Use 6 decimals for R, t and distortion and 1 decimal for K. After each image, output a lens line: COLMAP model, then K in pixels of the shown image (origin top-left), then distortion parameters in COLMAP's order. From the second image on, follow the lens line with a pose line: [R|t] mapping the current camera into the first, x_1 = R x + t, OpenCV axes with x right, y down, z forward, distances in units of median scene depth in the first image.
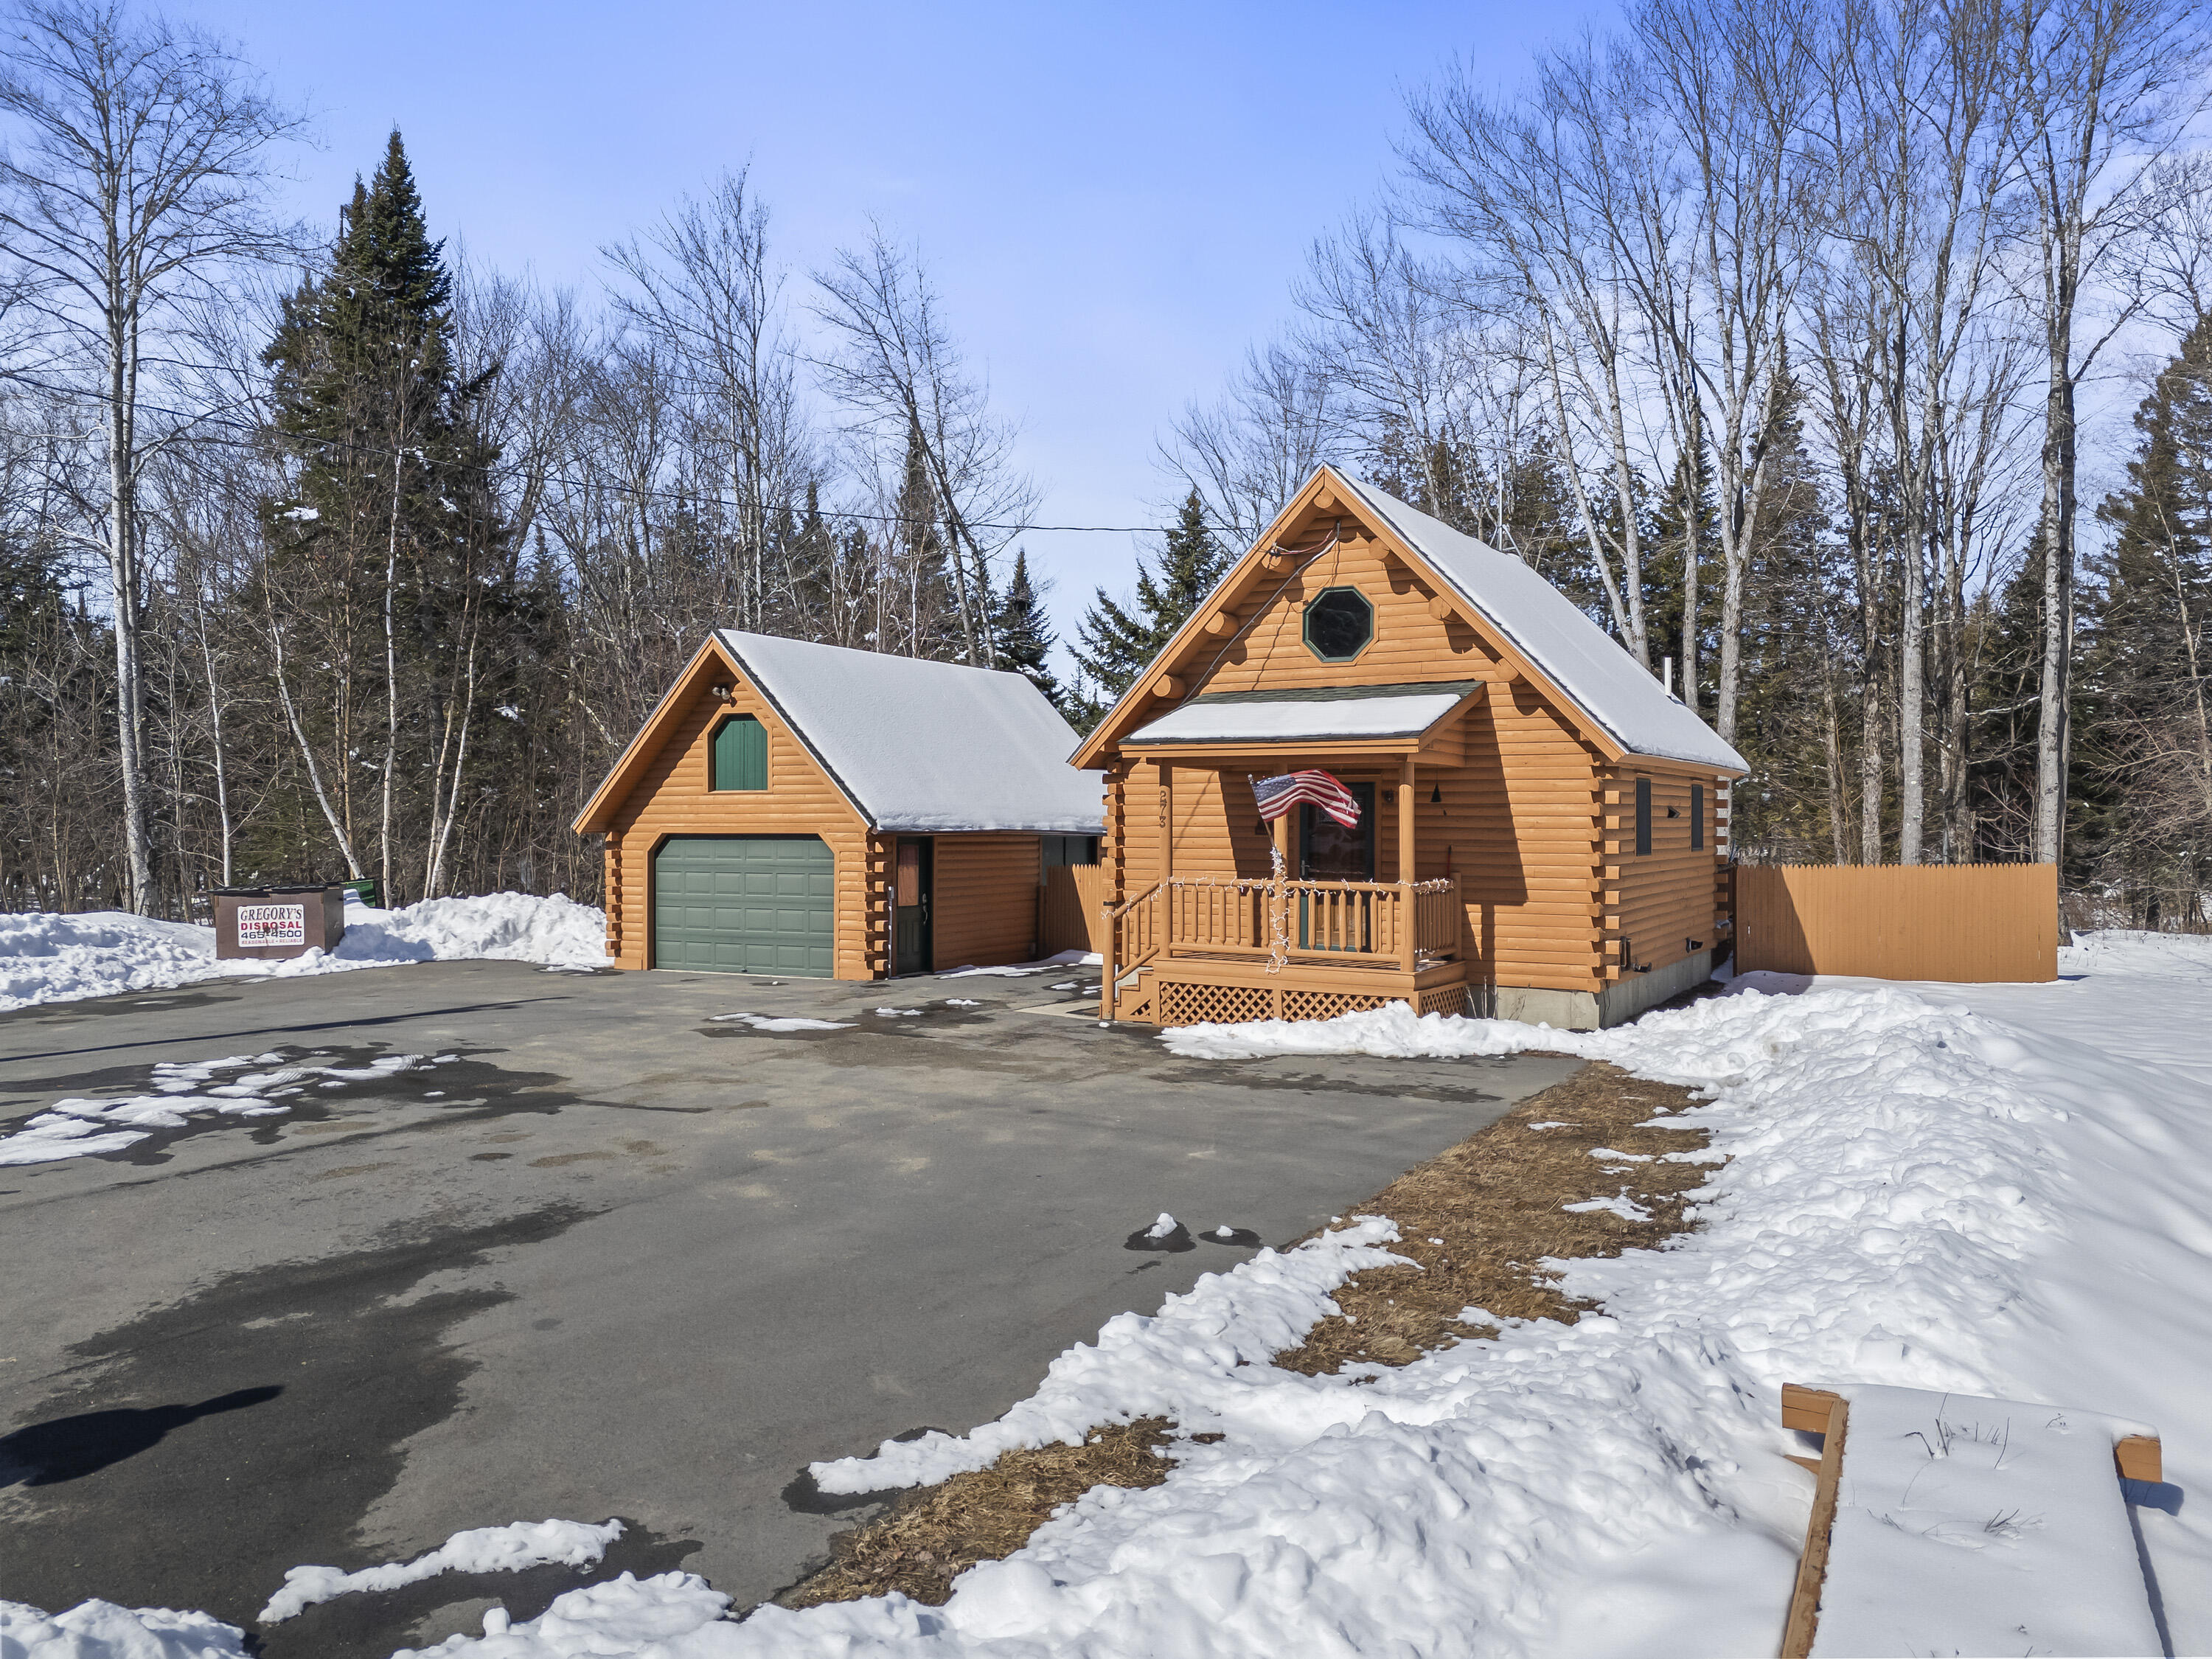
lens RADIAL K [[1569.5, 0, 1106.0], [0, 1569.5, 829.5], [0, 0, 1]] dist [0.057734, -0.045938]
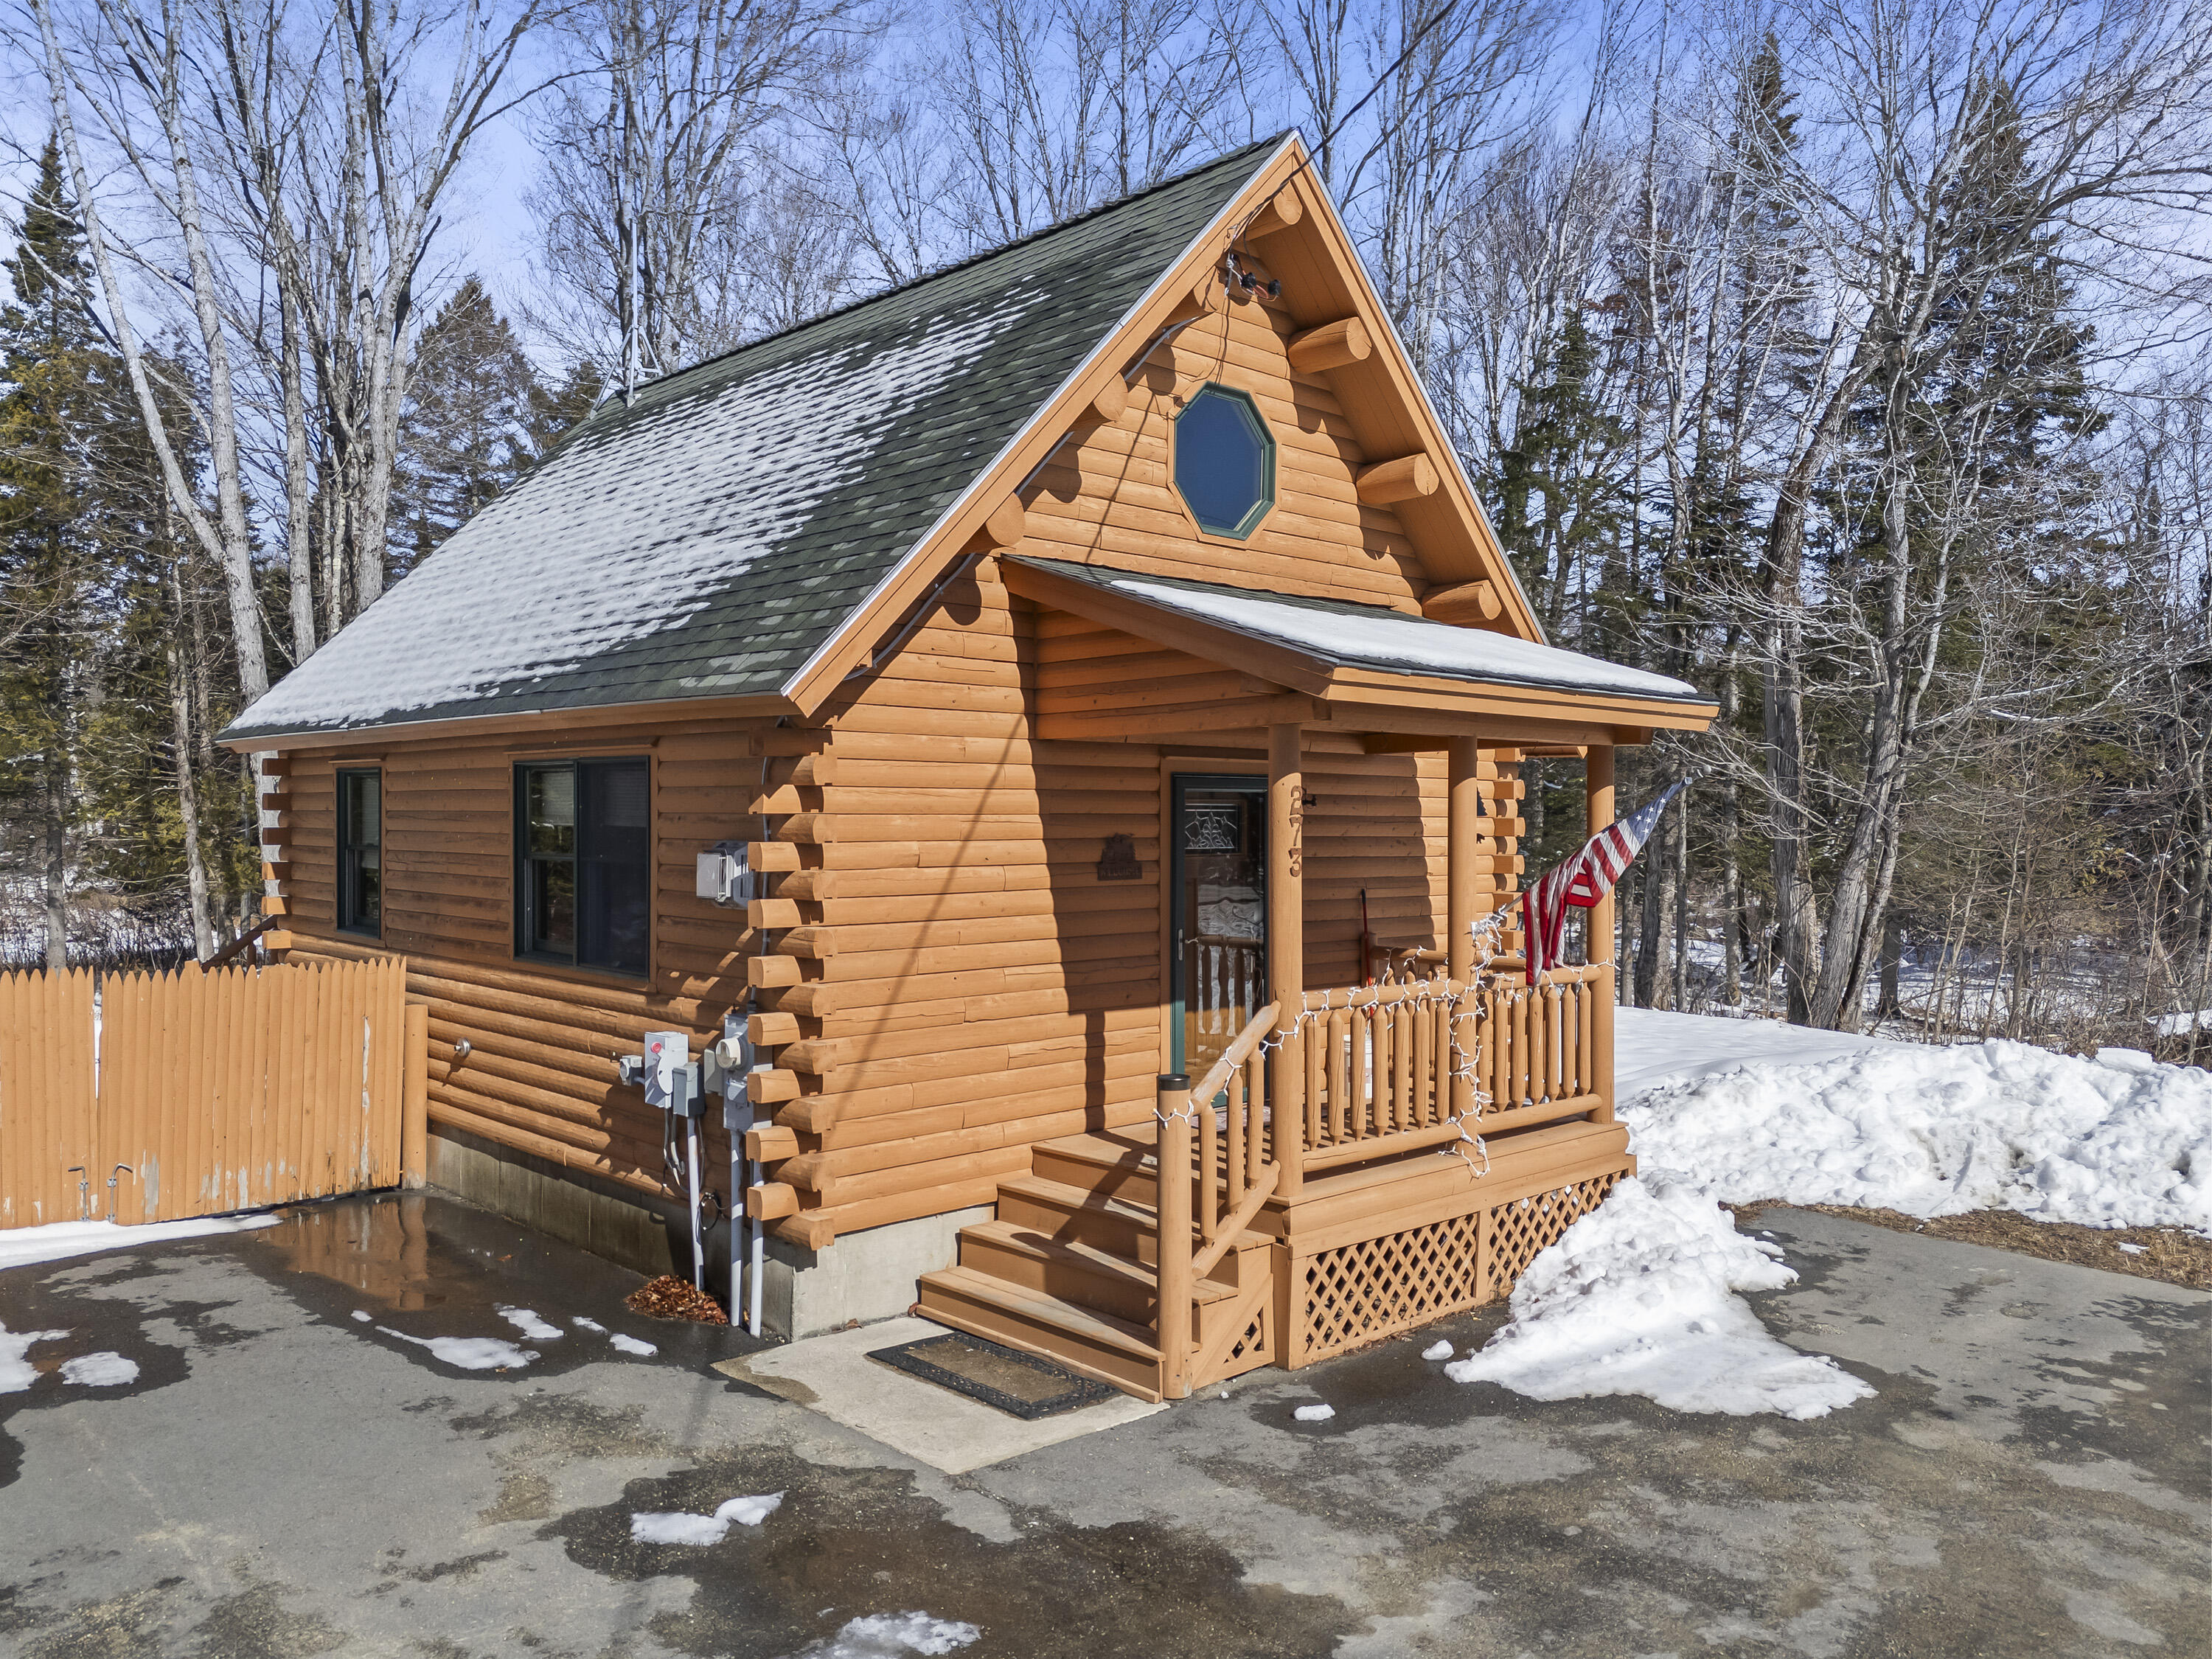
lens RADIAL K [[1569.5, 0, 1106.0], [0, 1569.5, 829.5], [0, 0, 1]] dist [0.057734, -0.045938]
pose [[0.293439, -0.012302, 0.955899, -0.362876], [0.003667, 0.999924, 0.011743, -0.018459], [-0.955971, 0.000060, 0.293462, 0.917152]]
